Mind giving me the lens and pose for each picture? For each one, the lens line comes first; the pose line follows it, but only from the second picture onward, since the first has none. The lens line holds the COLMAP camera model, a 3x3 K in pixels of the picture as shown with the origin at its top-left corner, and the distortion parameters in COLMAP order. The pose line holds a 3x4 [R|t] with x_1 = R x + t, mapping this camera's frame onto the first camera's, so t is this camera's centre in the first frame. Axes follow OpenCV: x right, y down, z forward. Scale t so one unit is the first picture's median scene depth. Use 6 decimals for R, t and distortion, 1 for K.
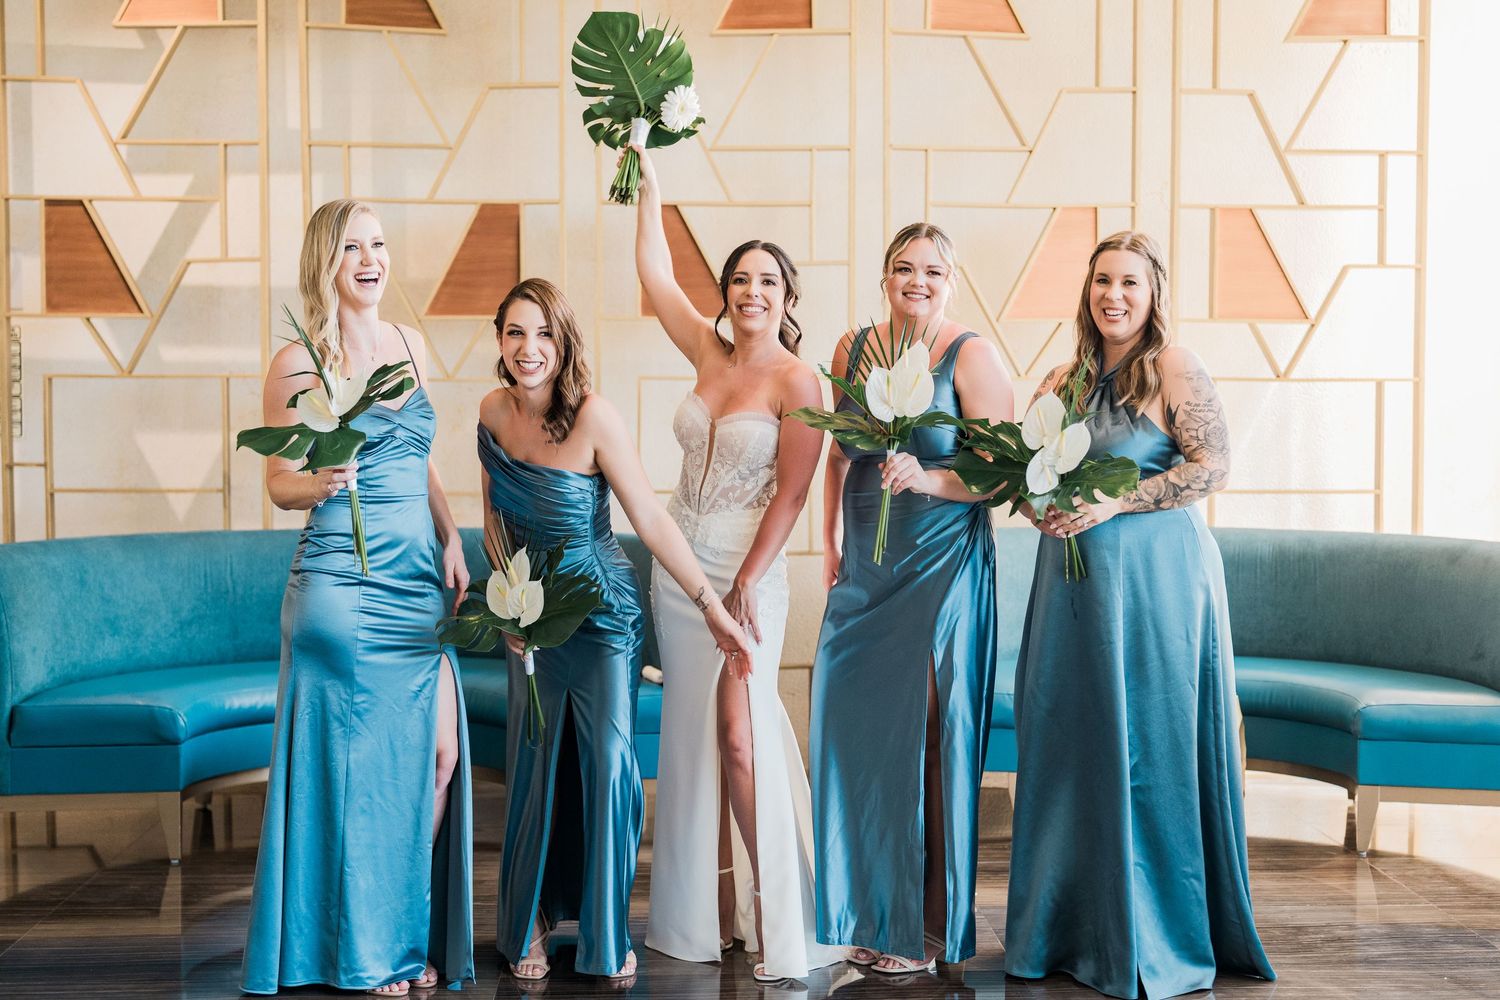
lens RADIAL K [[2154.8, 0, 750.0], [0, 2154.8, 500.0], [0, 0, 1]] dist [0.037267, 0.081871]
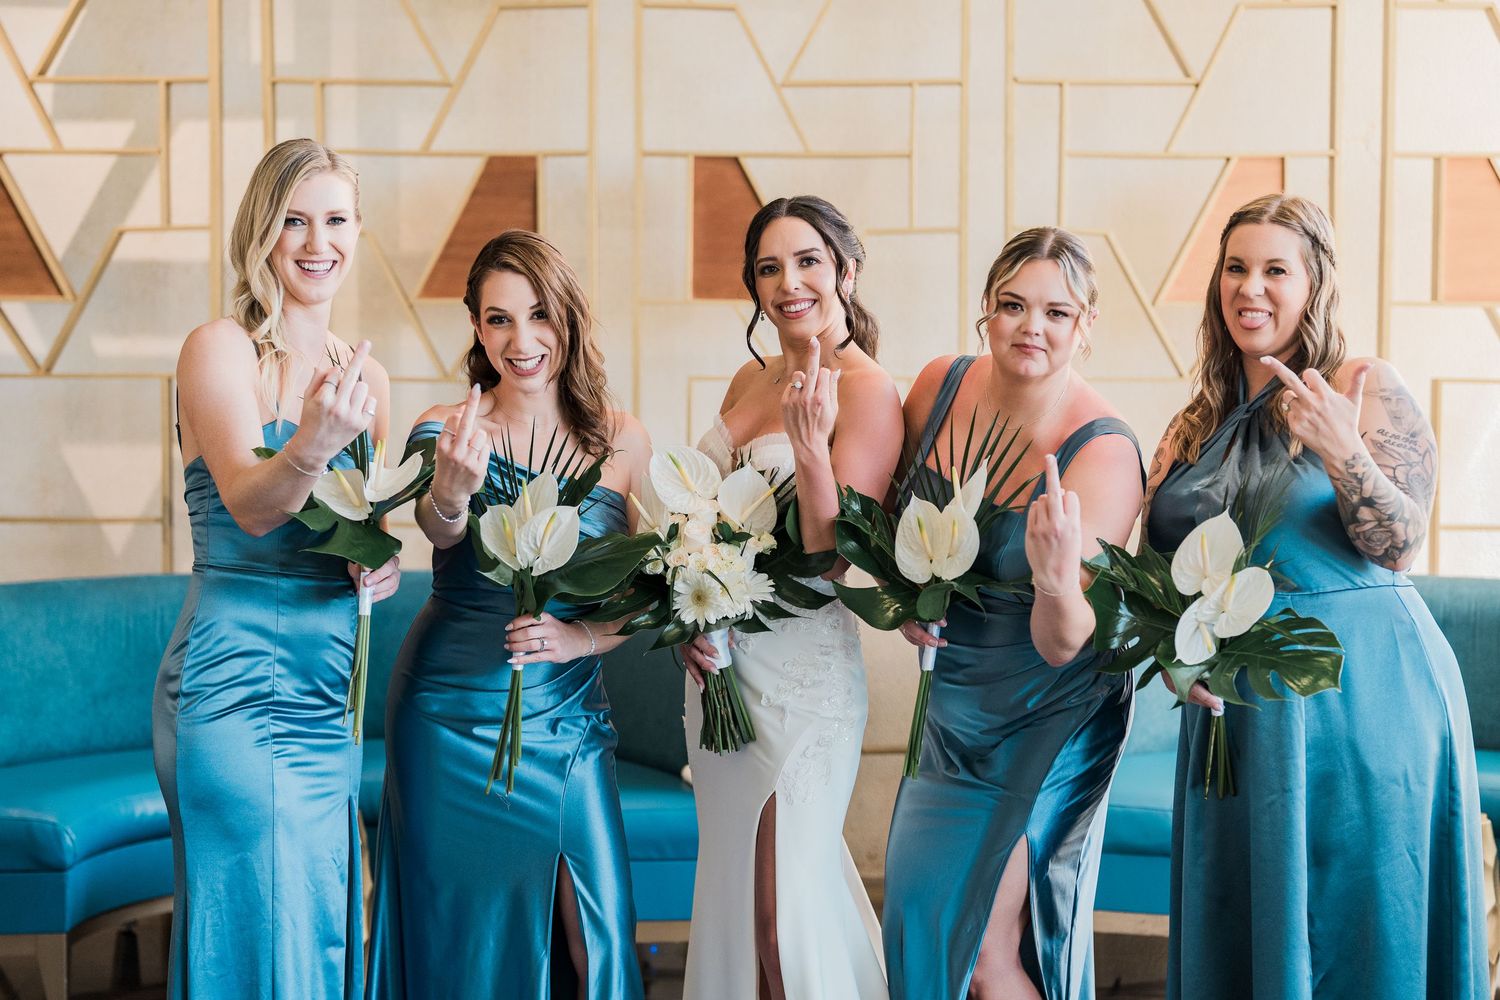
lens RADIAL K [[2206.5, 0, 749.1], [0, 2206.5, 459.5], [0, 0, 1]] dist [0.035168, 0.009598]
pose [[0.998761, 0.002705, -0.049683, 0.009704], [-0.003137, 0.999958, -0.008621, -0.020502], [0.049658, 0.008767, 0.998728, 0.205438]]
